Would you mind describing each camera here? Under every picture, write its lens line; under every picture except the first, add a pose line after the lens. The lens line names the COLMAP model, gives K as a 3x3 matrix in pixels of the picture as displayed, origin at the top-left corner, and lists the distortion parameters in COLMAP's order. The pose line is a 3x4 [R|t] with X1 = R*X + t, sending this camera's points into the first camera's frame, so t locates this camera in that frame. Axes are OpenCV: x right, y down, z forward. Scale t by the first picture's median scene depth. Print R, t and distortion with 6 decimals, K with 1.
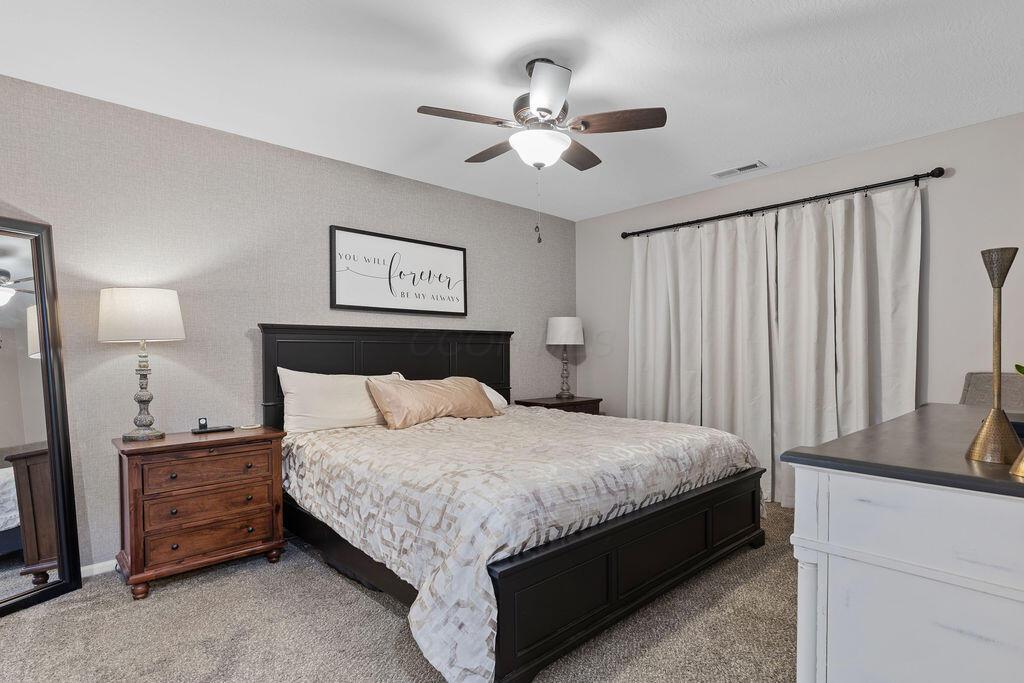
lens RADIAL K [[533.2, 0, 558.3], [0, 533.2, 359.9], [0, 0, 1]] dist [0.000941, 0.000259]
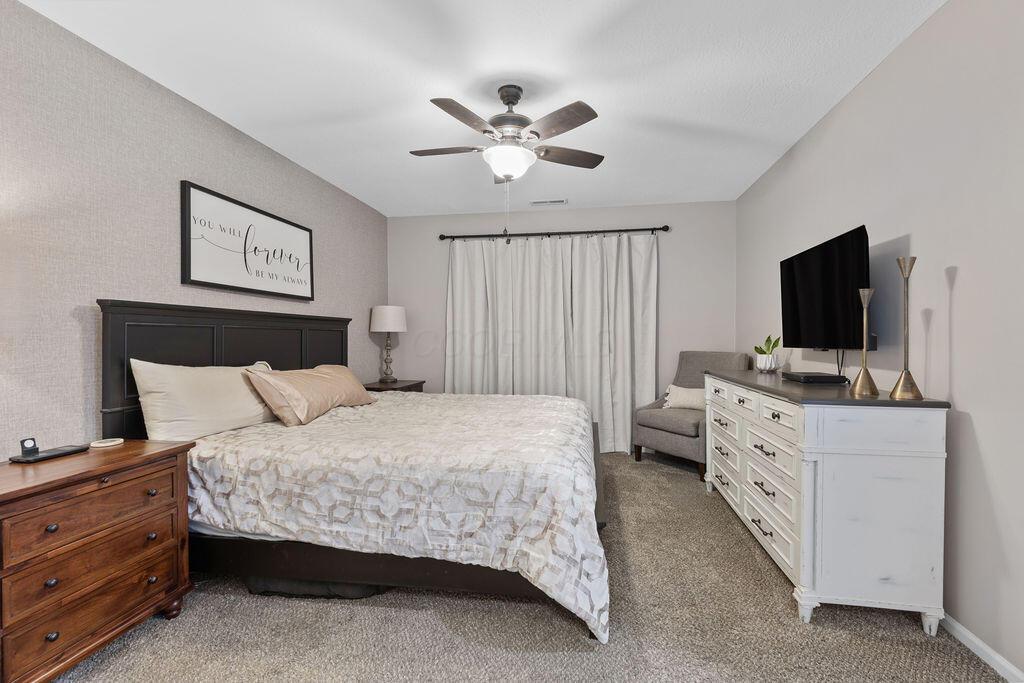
lens RADIAL K [[463.7, 0, 518.4], [0, 463.7, 339.4], [0, 0, 1]] dist [0.010634, -0.001653]
pose [[0.792078, -0.000359, 0.610420, -0.477583], [0.008317, 0.999913, -0.010204, -0.002623], [-0.610363, 0.013159, 0.792012, 0.149262]]
